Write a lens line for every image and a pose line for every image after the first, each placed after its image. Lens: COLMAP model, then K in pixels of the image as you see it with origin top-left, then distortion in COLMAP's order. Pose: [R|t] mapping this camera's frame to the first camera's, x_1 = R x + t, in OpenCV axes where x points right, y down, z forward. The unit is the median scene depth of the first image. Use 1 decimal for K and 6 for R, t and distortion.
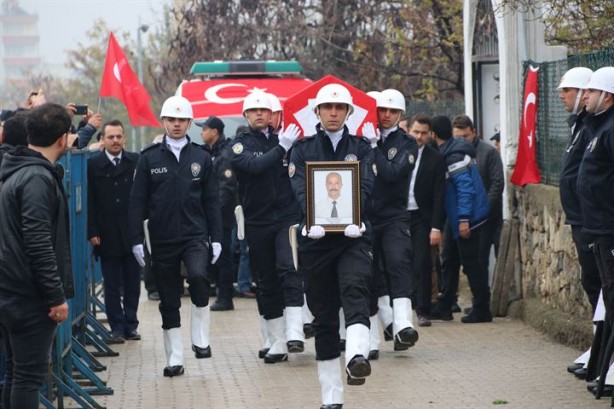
lens RADIAL K [[783.8, 0, 307.0], [0, 783.8, 204.5], [0, 0, 1]] dist [0.028938, 0.010051]
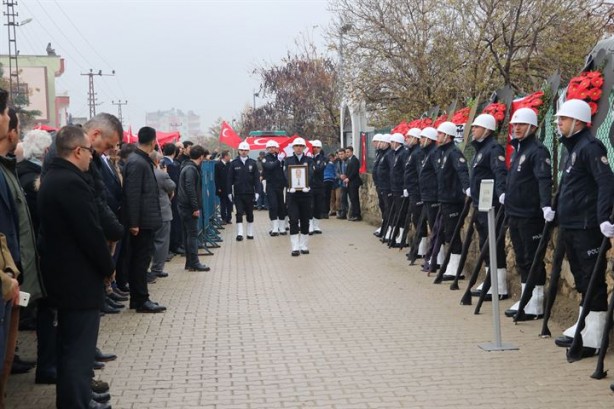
lens RADIAL K [[753.1, 0, 307.0], [0, 753.1, 204.5], [0, 0, 1]] dist [0.160480, -0.000293]
pose [[0.999729, 0.006750, -0.022286, 0.133600], [-0.007283, 0.999687, -0.023933, 0.160918], [0.022117, 0.024089, 0.999465, -1.820268]]
